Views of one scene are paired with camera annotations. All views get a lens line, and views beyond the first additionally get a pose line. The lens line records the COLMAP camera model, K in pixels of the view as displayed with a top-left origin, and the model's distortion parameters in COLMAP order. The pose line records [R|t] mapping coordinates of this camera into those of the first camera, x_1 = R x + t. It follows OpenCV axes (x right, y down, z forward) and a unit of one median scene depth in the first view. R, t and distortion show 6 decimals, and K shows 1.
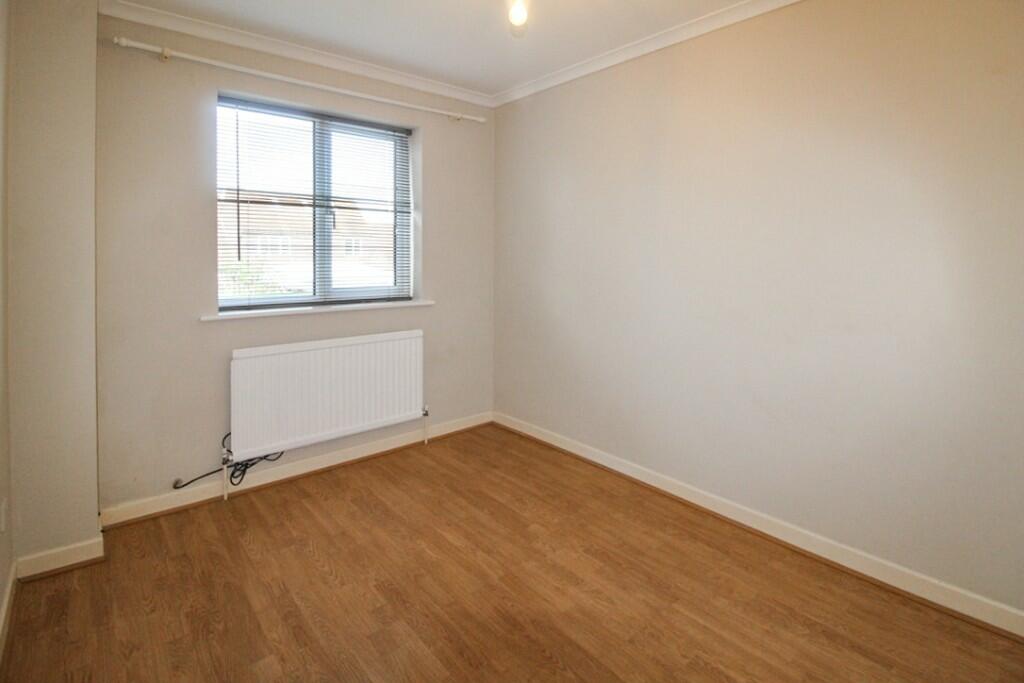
lens RADIAL K [[492.3, 0, 512.0], [0, 492.3, 341.5], [0, 0, 1]] dist [-0.026965, -0.000759]
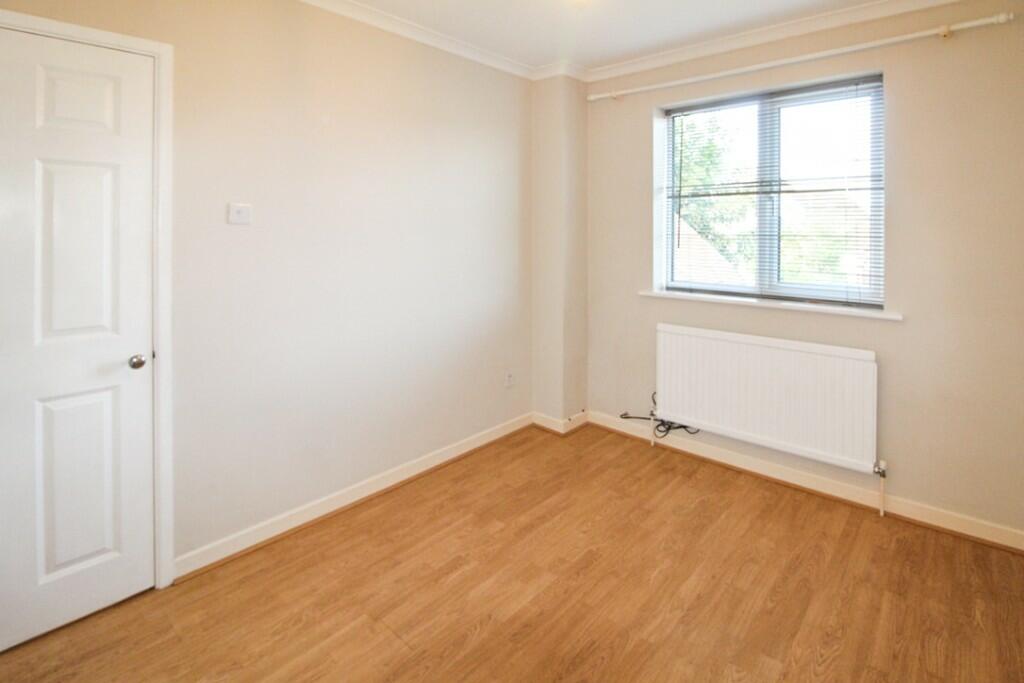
lens RADIAL K [[496.5, 0, 513.3], [0, 496.5, 316.7], [0, 0, 1]] dist [-0.002067, -0.000774]
pose [[0.123261, 0.164809, -0.978593, 0.529131], [-0.169701, 0.975088, 0.142843, -0.104595], [0.977757, 0.148461, 0.148159, 0.446605]]
